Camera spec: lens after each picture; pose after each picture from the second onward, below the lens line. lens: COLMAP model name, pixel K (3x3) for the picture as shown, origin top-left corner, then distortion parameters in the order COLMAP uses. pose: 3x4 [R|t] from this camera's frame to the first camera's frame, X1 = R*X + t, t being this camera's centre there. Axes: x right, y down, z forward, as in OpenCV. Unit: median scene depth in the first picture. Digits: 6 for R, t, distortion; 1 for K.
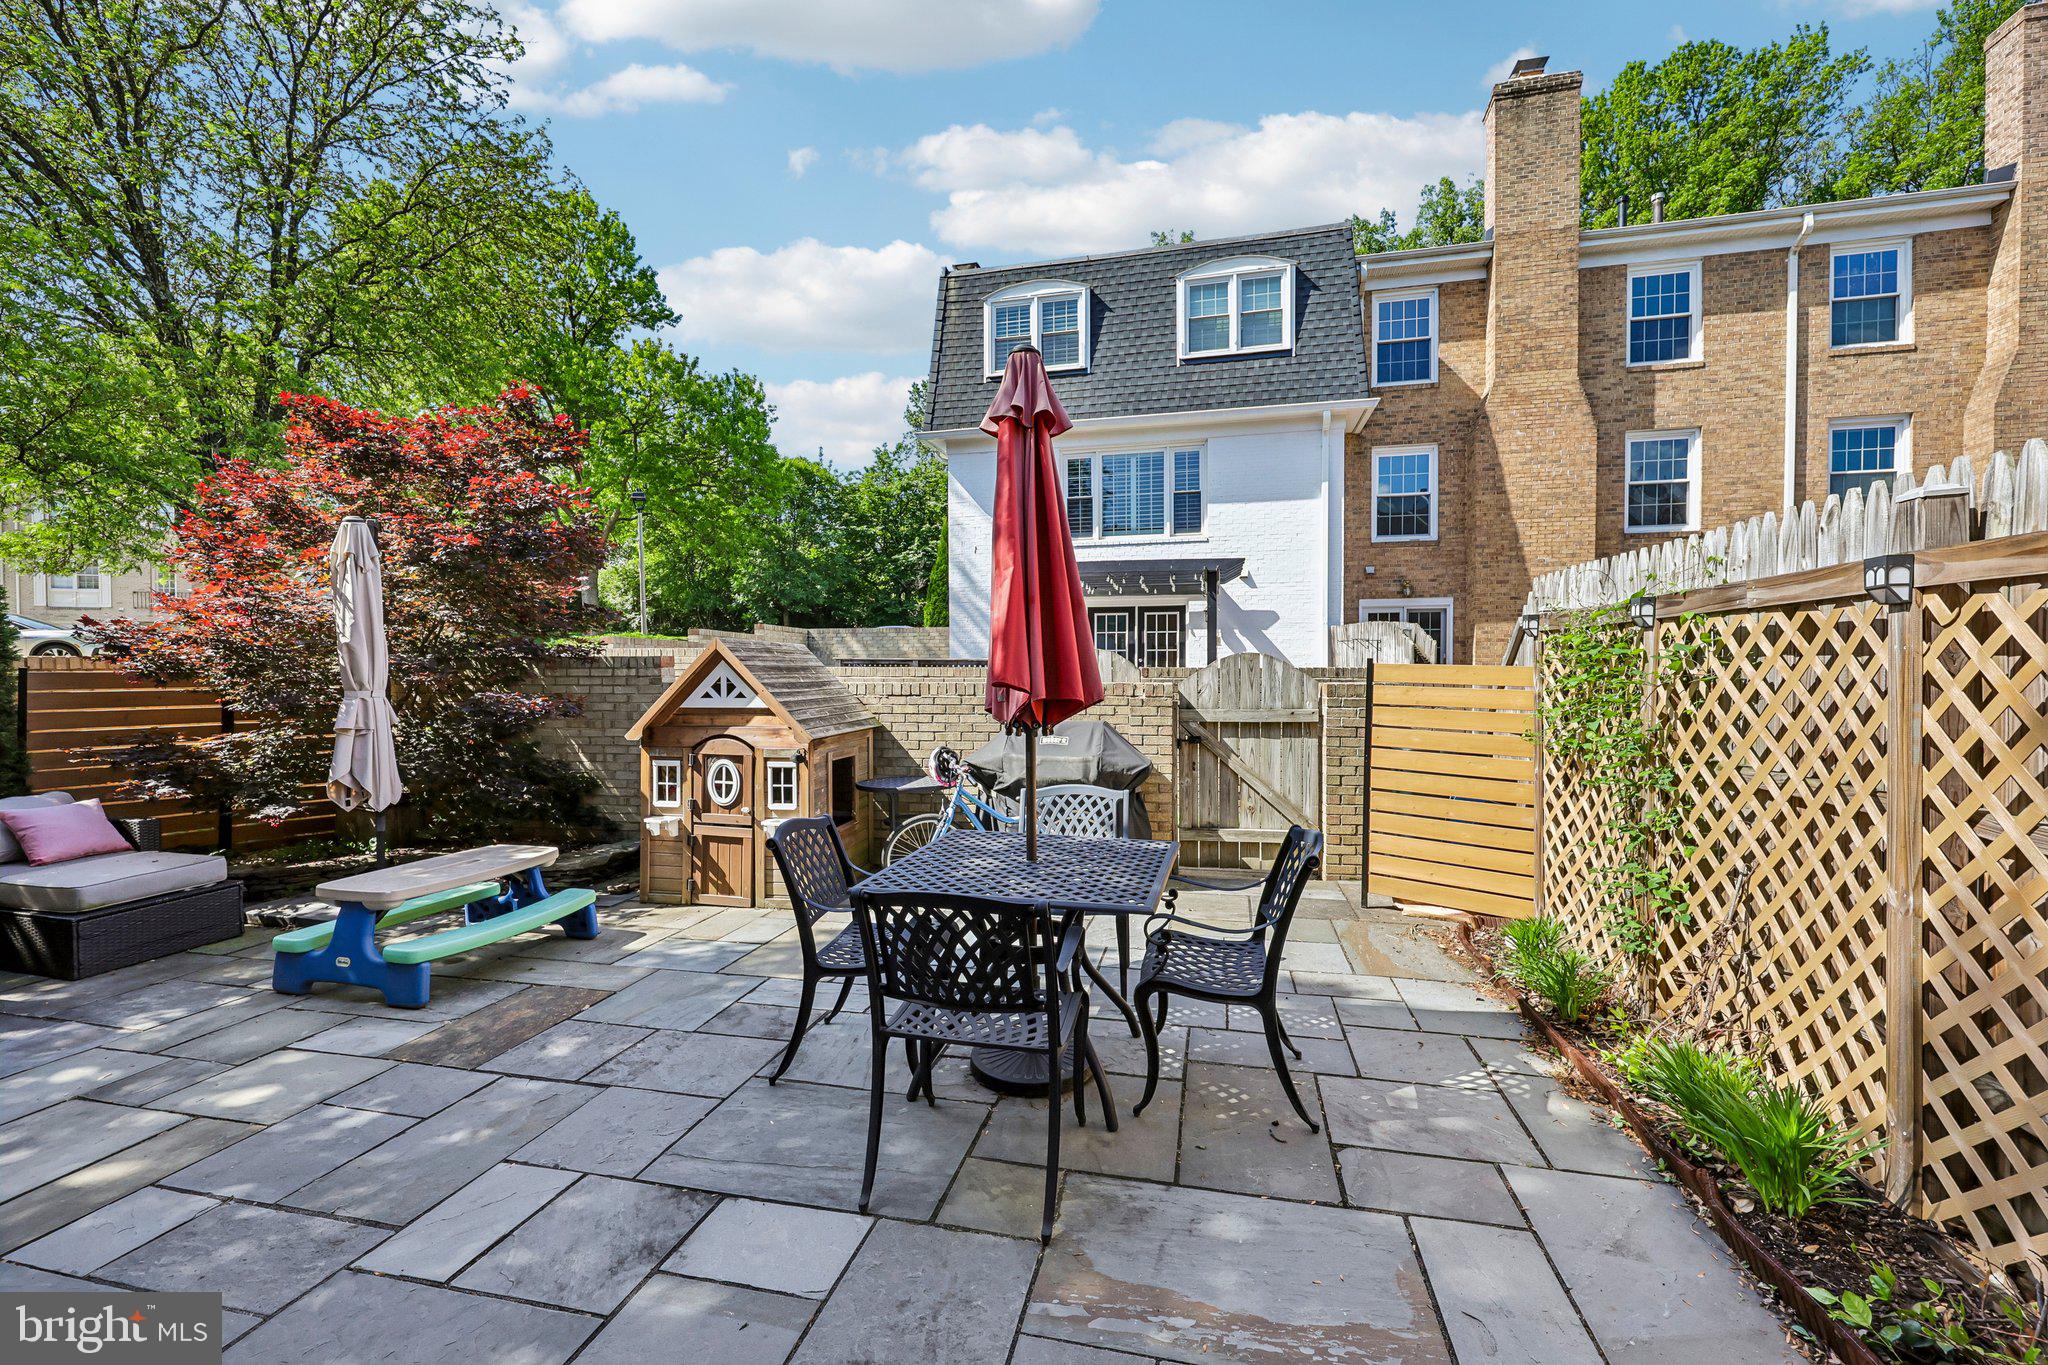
lens RADIAL K [[825.3, 0, 1032.1], [0, 825.3, 684.0], [0, 0, 1]] dist [0.002746, -0.000277]
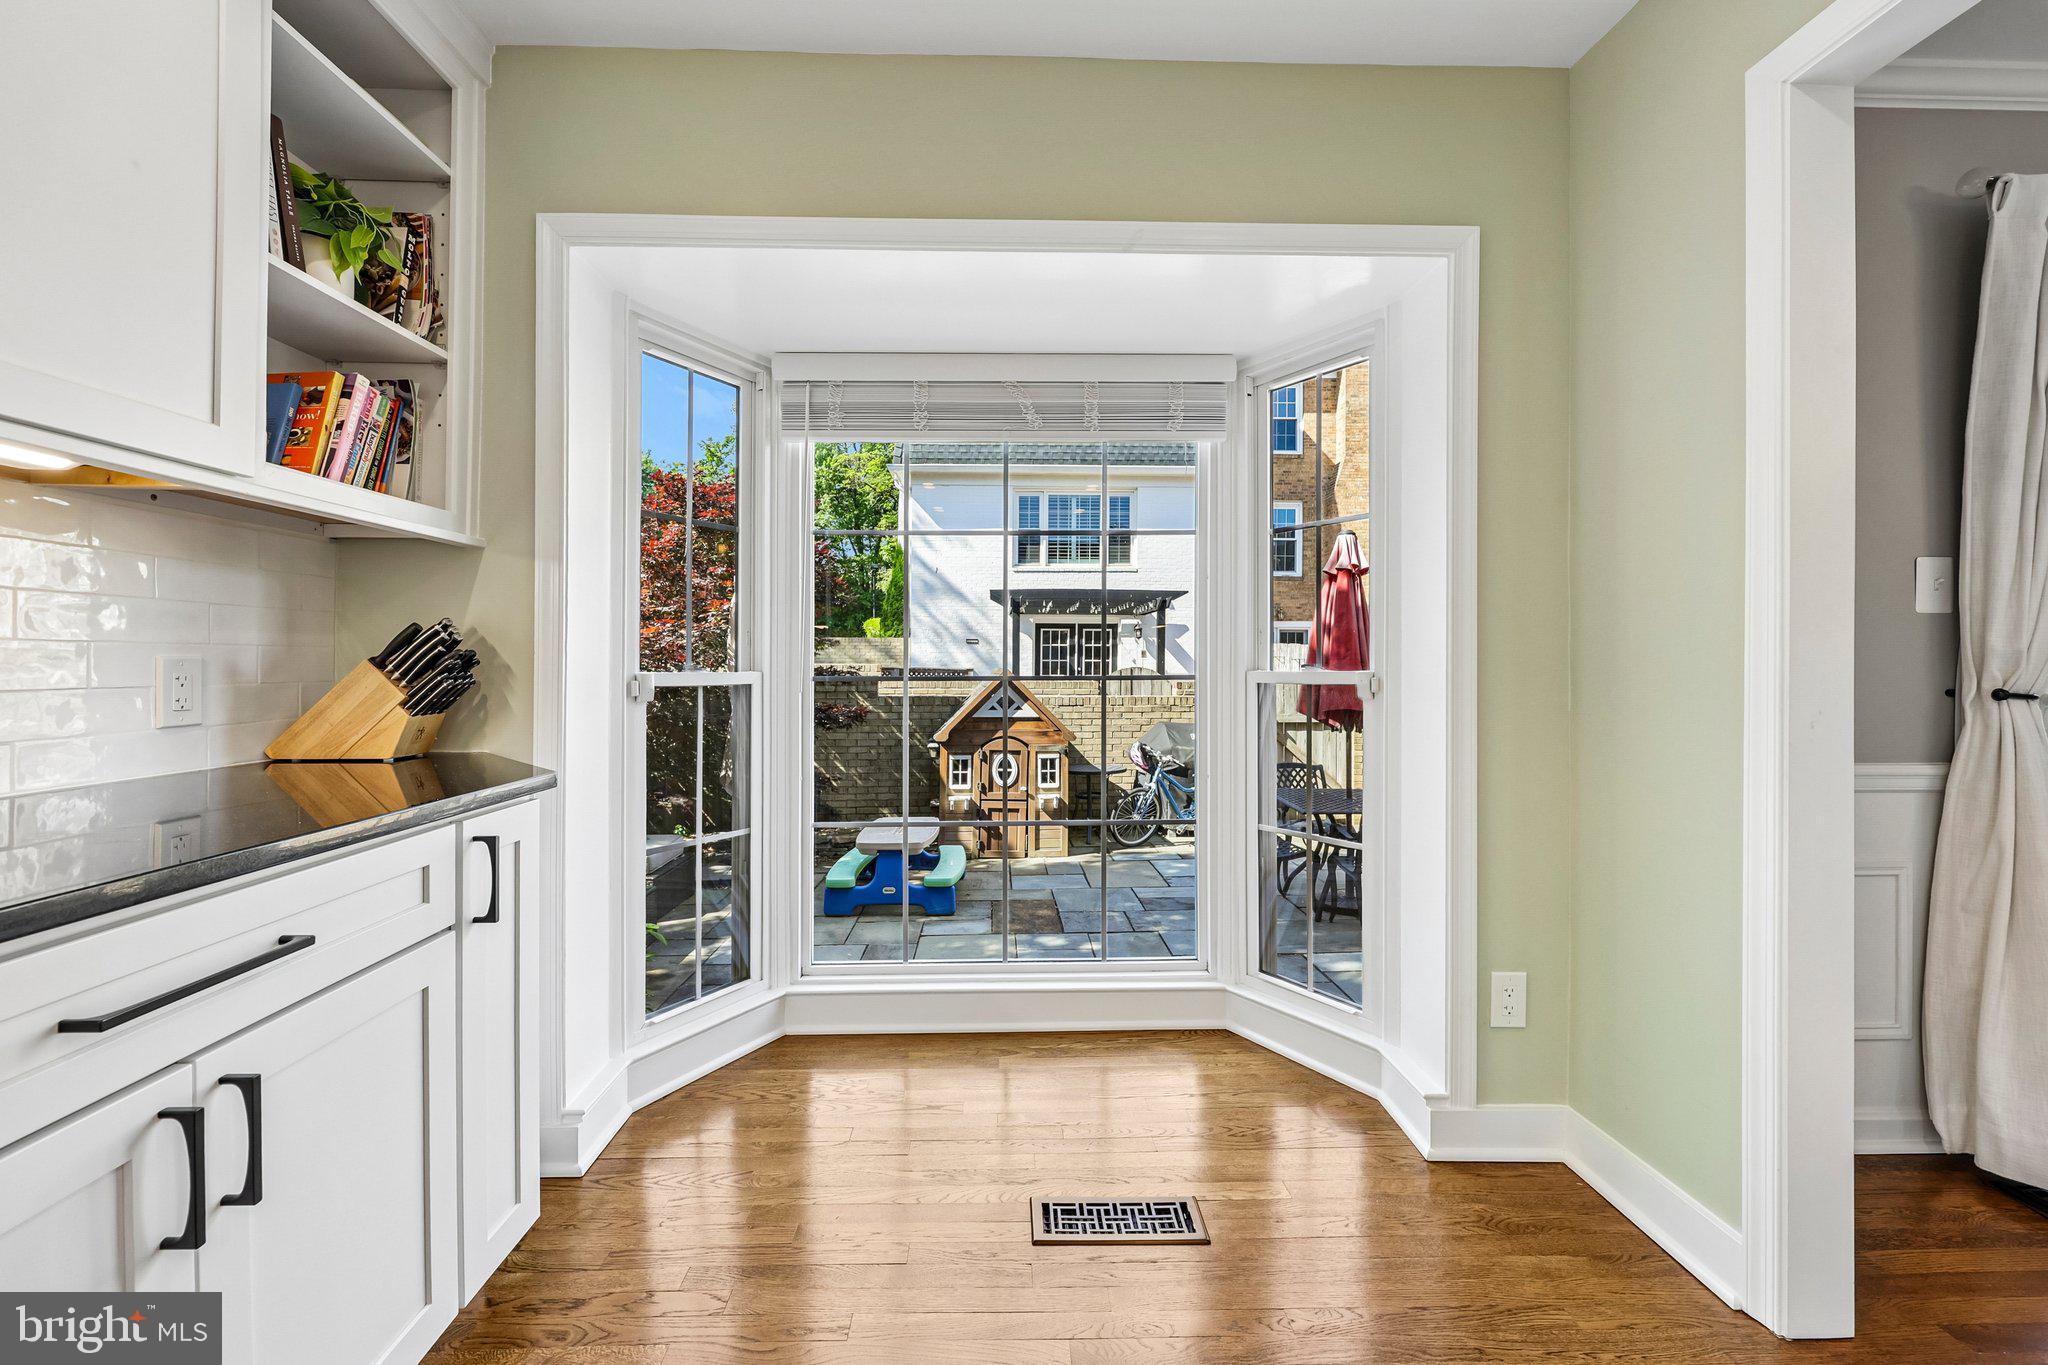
lens RADIAL K [[825.3, 0, 1018.1], [0, 825.3, 688.7], [0, 0, 1]] dist [0.002746, -0.000277]
pose [[0.967271, -0.001415, 0.253740, -0.698945], [-0.001695, 0.999926, 0.012036, -0.035944], [-0.253739, -0.012072, 0.967197, -0.364006]]
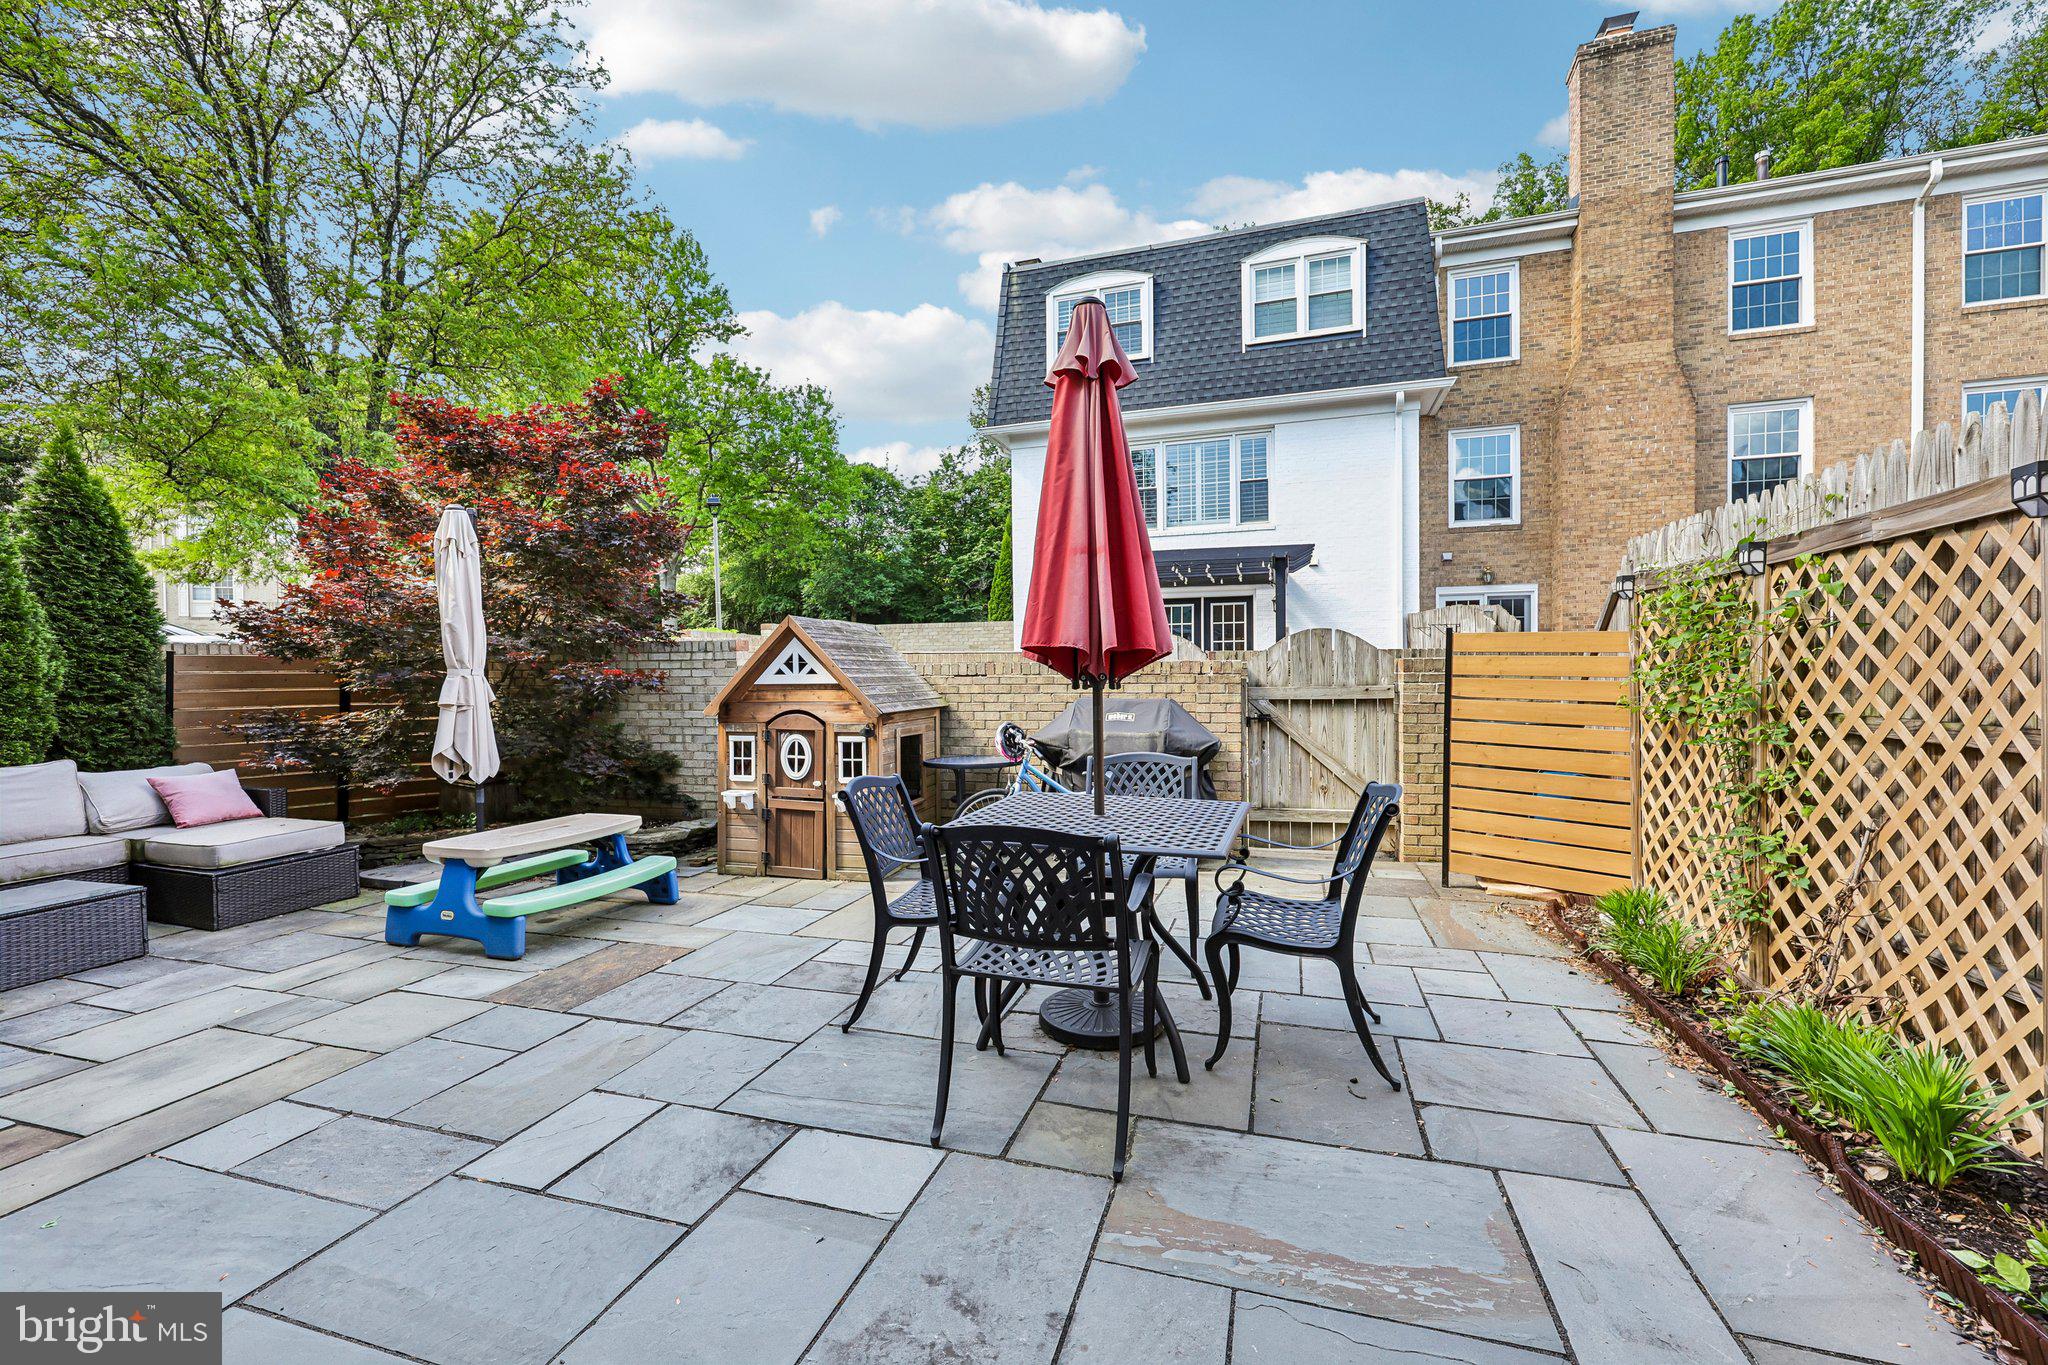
lens RADIAL K [[825.3, 0, 1031.6], [0, 825.3, 683.9], [0, 0, 1]] dist [0.002746, -0.000277]
pose [[0.996957, -0.005589, -0.077748, -0.002241], [0.005288, 0.999978, -0.004081, 0.033841], [0.077769, 0.003657, 0.996965, 0.001112]]
